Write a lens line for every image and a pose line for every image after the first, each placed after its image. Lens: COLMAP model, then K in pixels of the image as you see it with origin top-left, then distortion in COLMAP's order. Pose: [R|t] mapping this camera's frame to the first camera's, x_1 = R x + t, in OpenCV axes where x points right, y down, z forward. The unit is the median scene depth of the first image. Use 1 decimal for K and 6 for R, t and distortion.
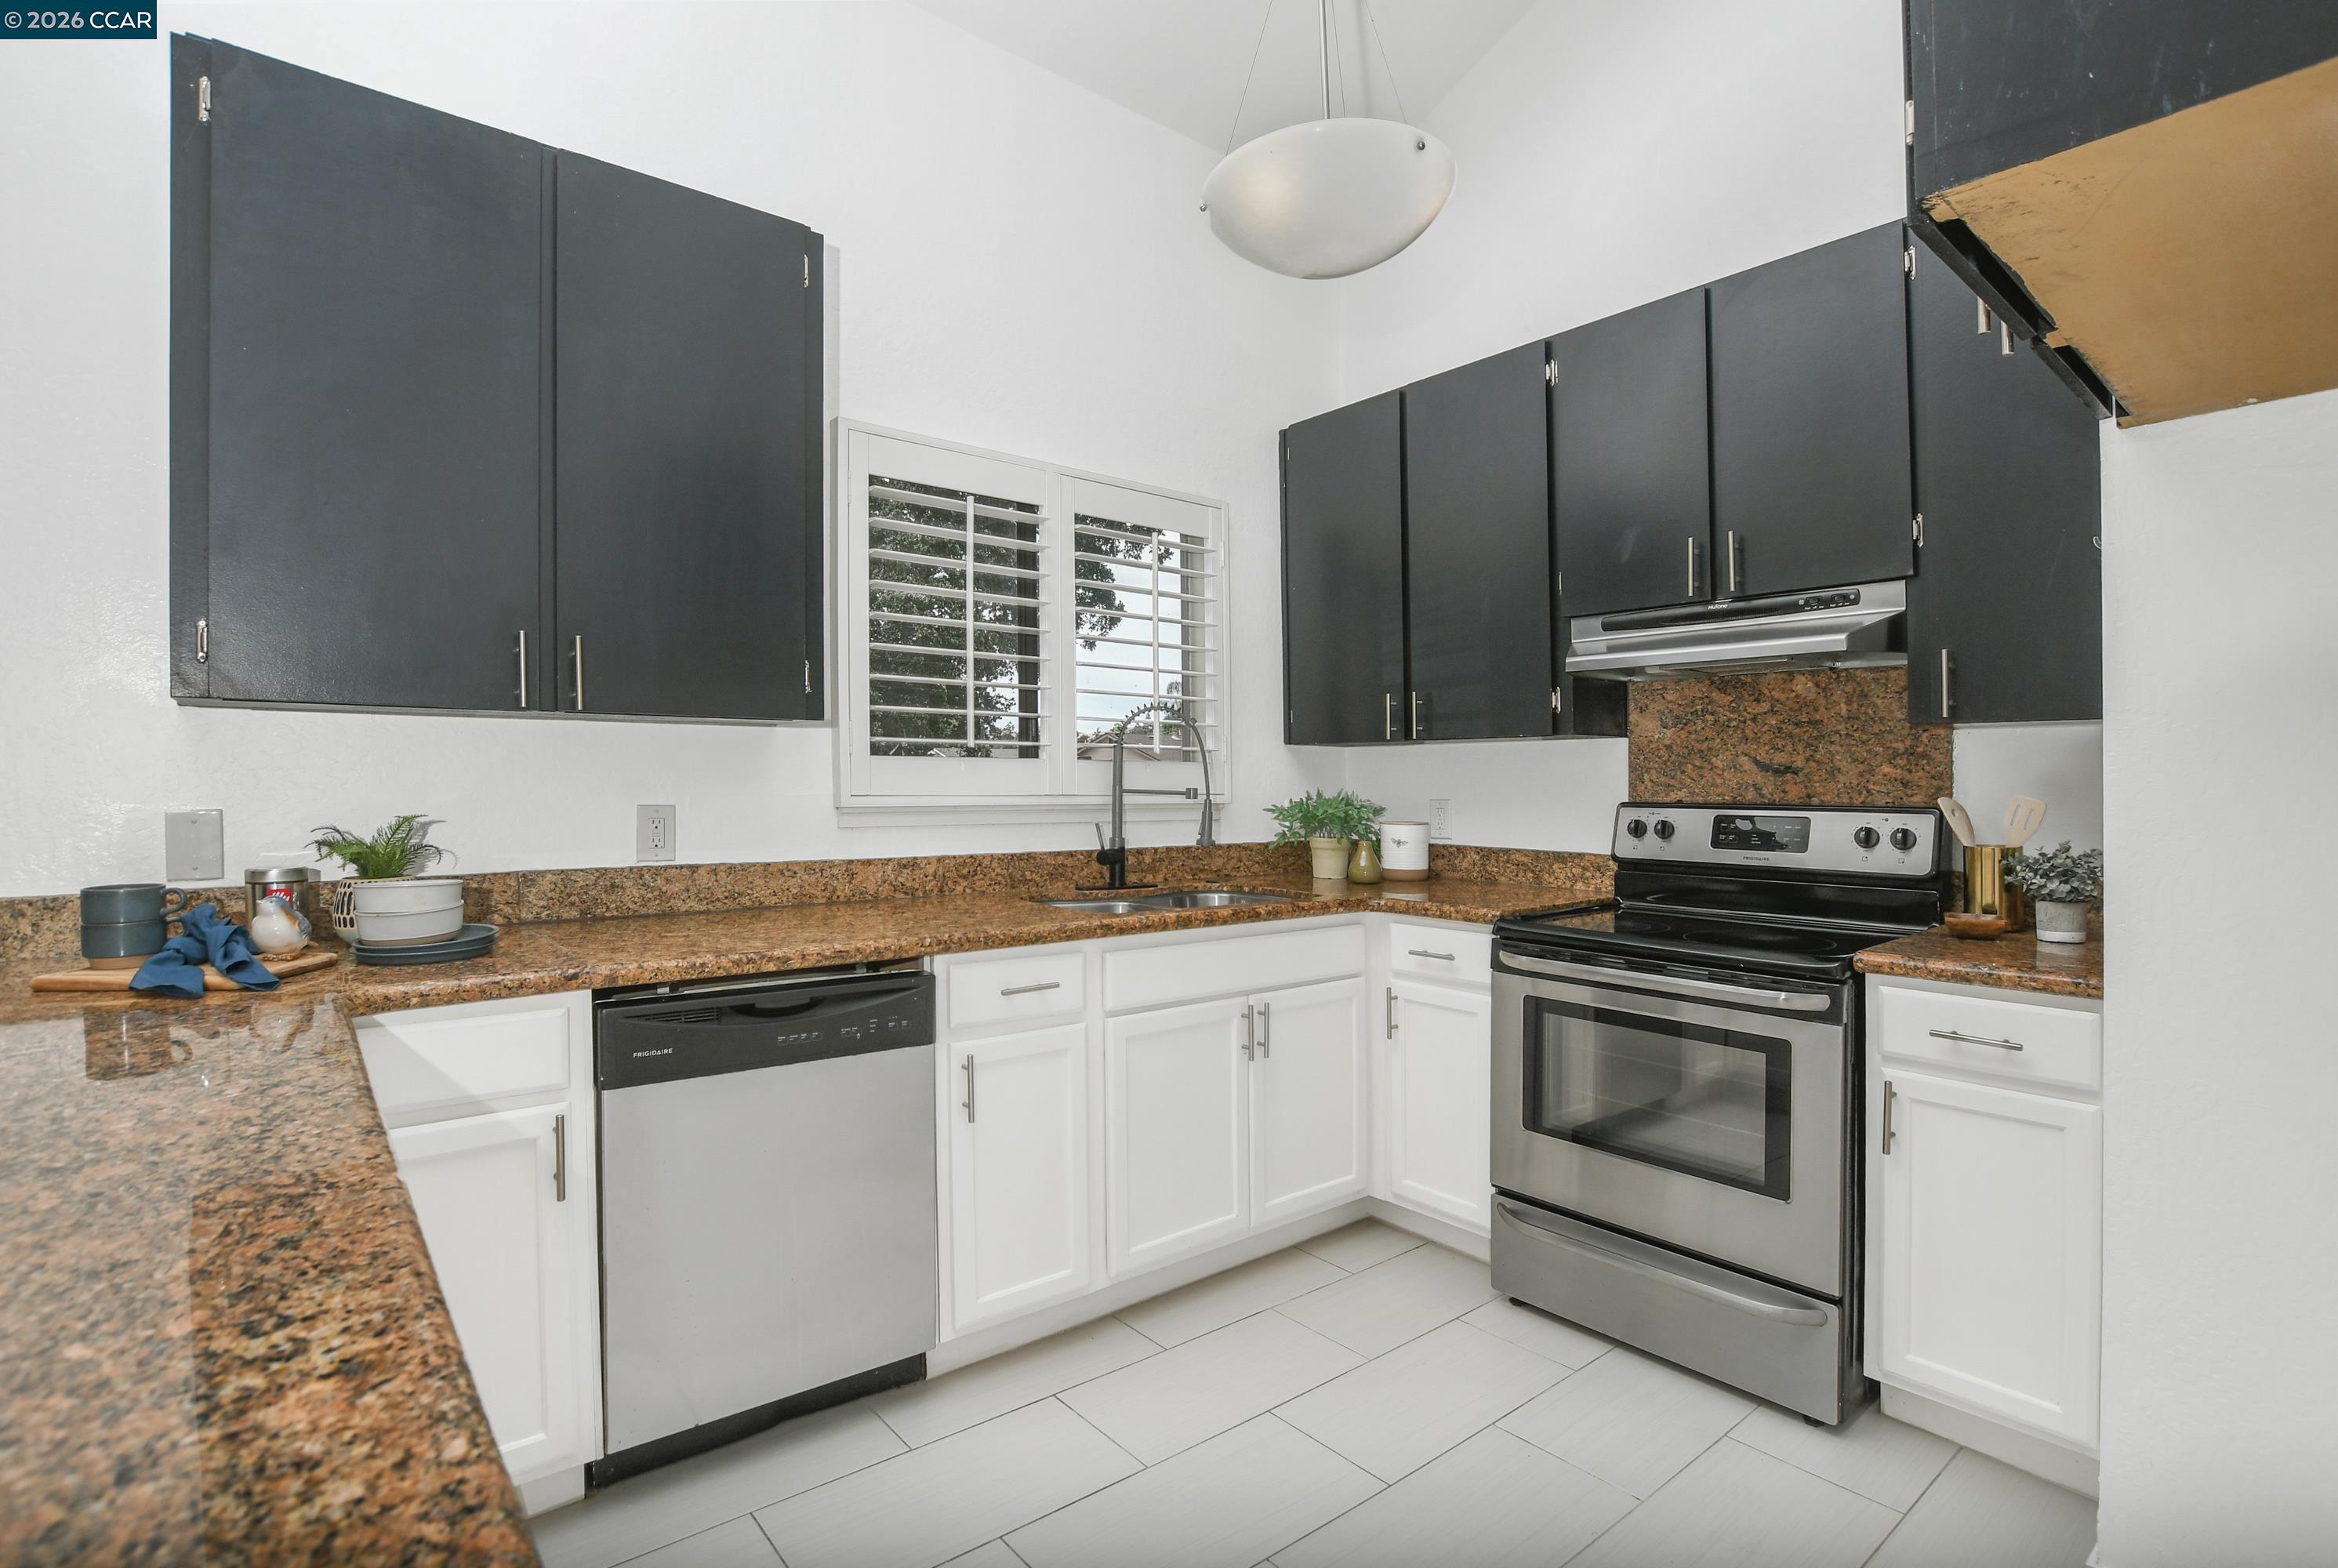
lens RADIAL K [[1106.5, 0, 1132.9], [0, 1106.5, 781.8], [0, 0, 1]] dist [-0.018716, -0.000790]
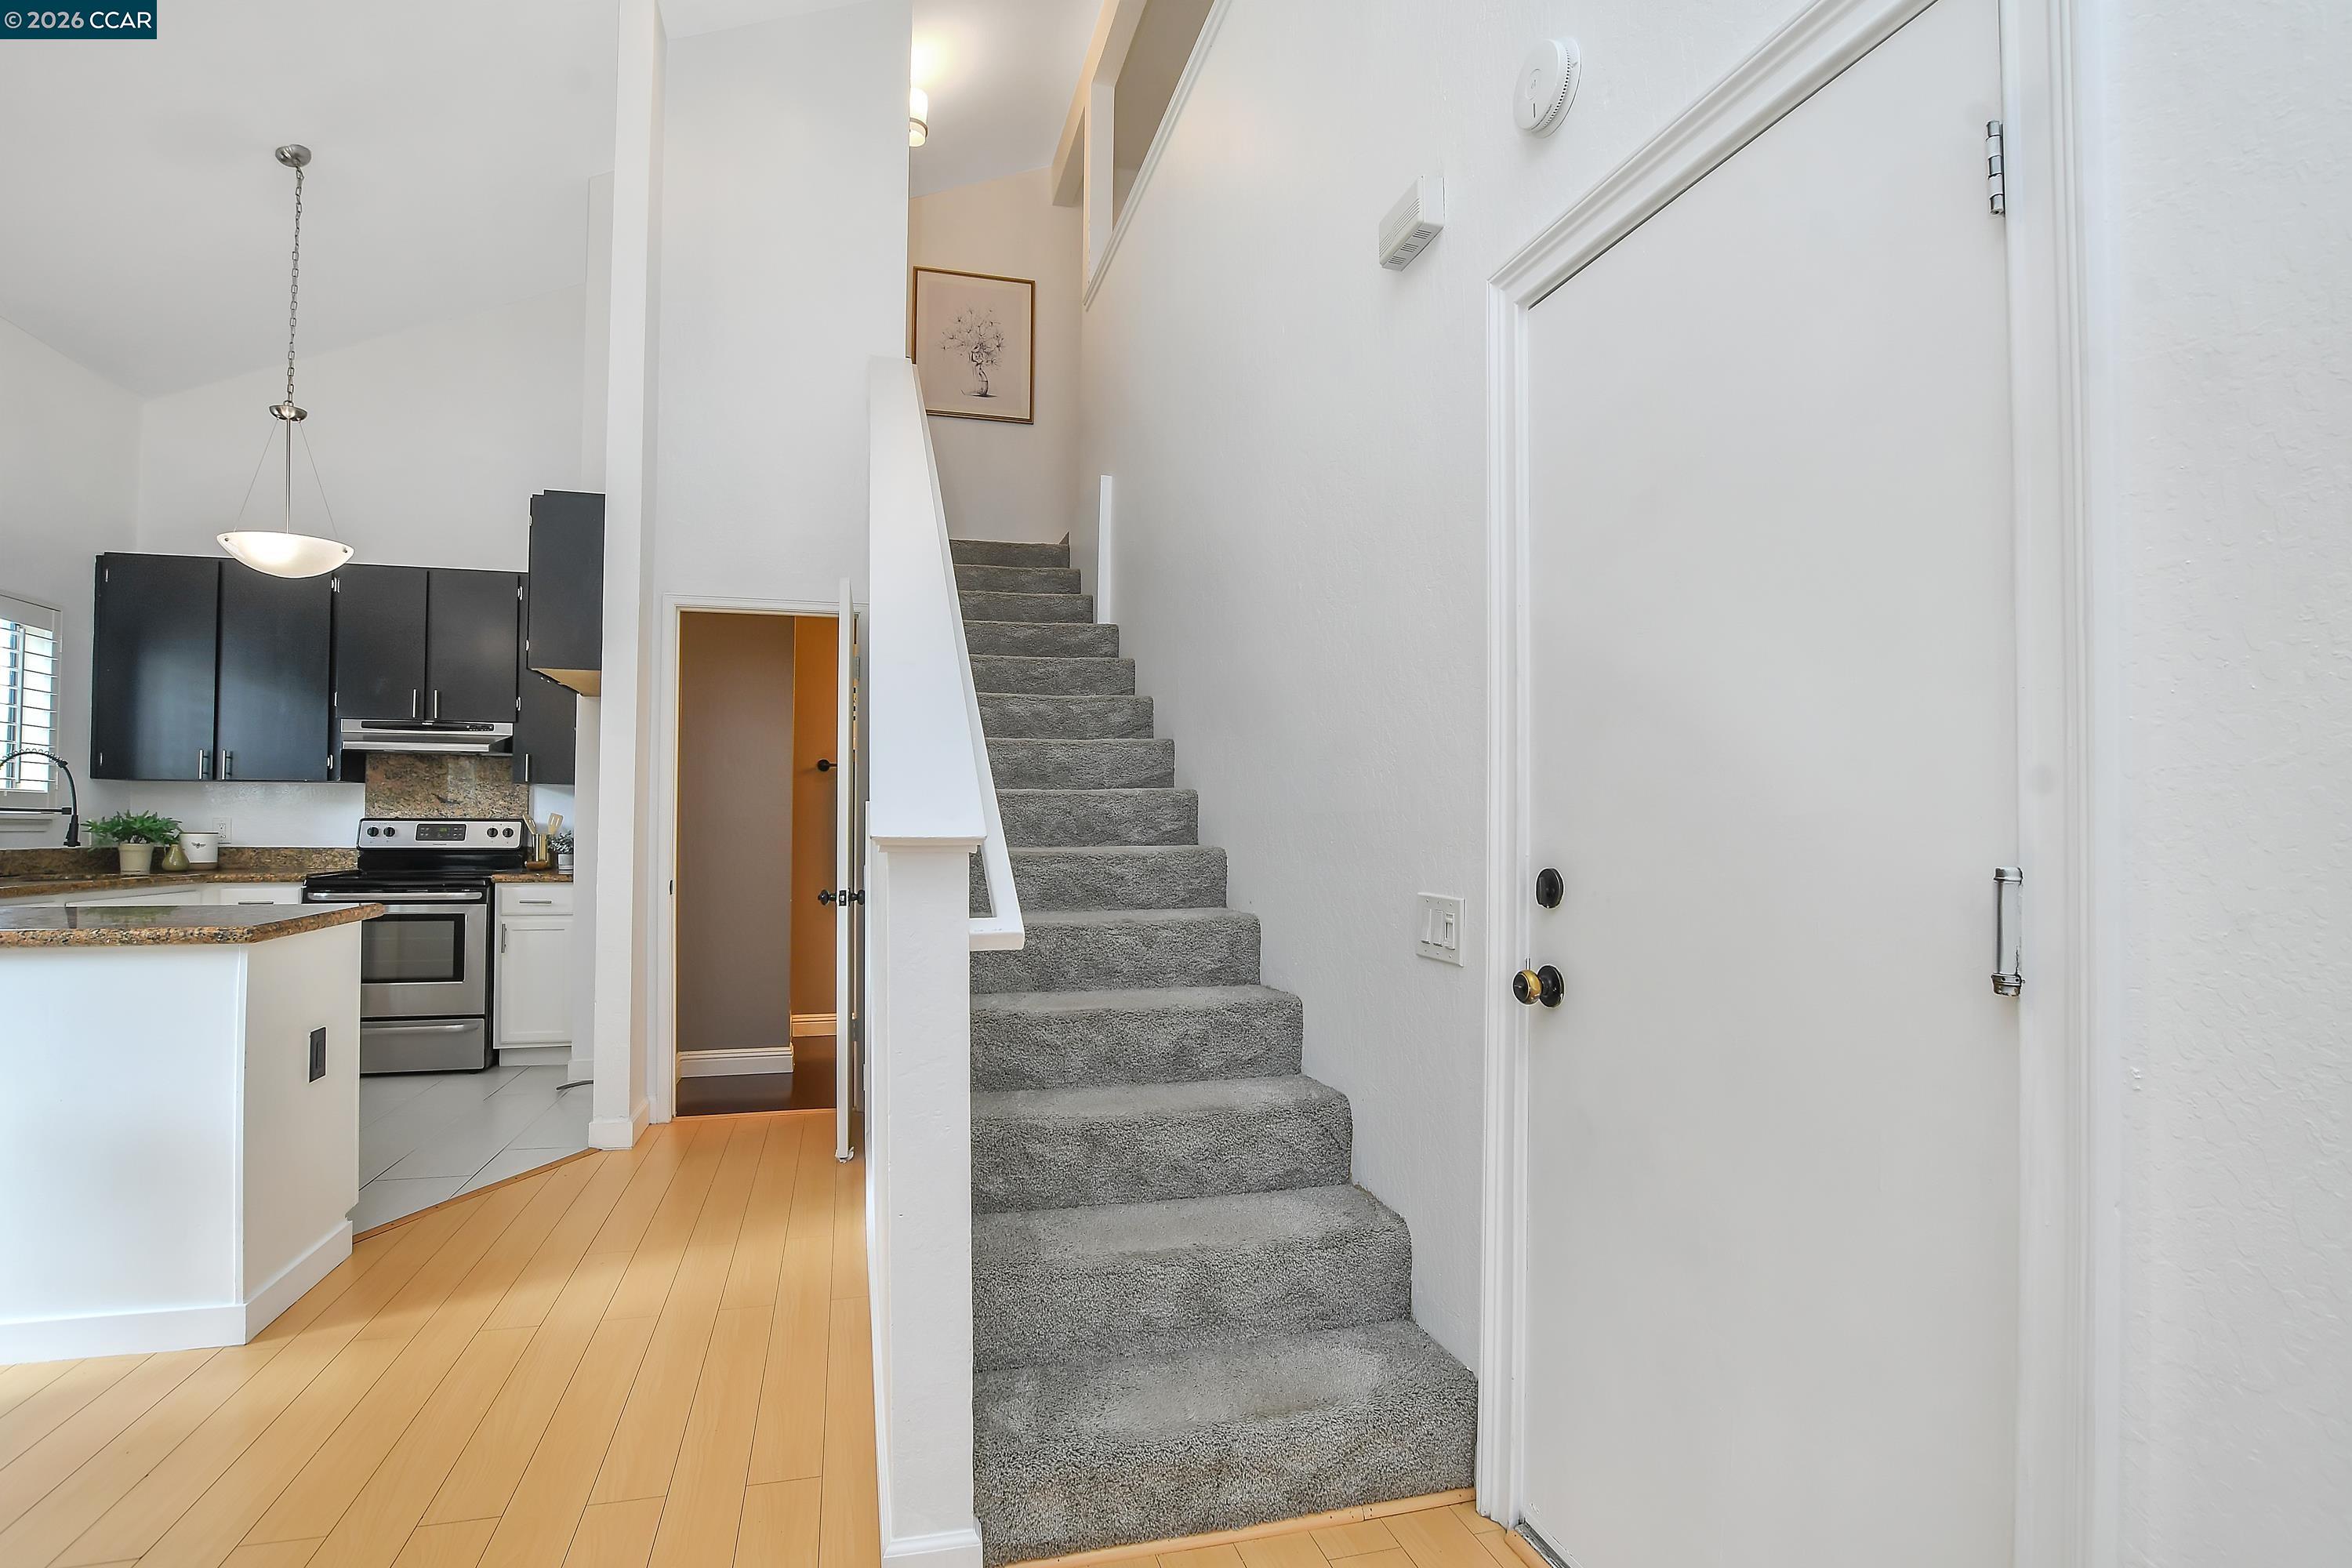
lens RADIAL K [[1110.1, 0, 1167.3], [0, 1110.1, 789.4], [0, 0, 1]] dist [-0.027535, 0.001989]
pose [[0.390207, 0.027556, 0.920315, -0.845168], [-0.001683, 0.999572, -0.029216, 0.025462], [-0.920726, 0.009852, 0.390086, -1.124343]]
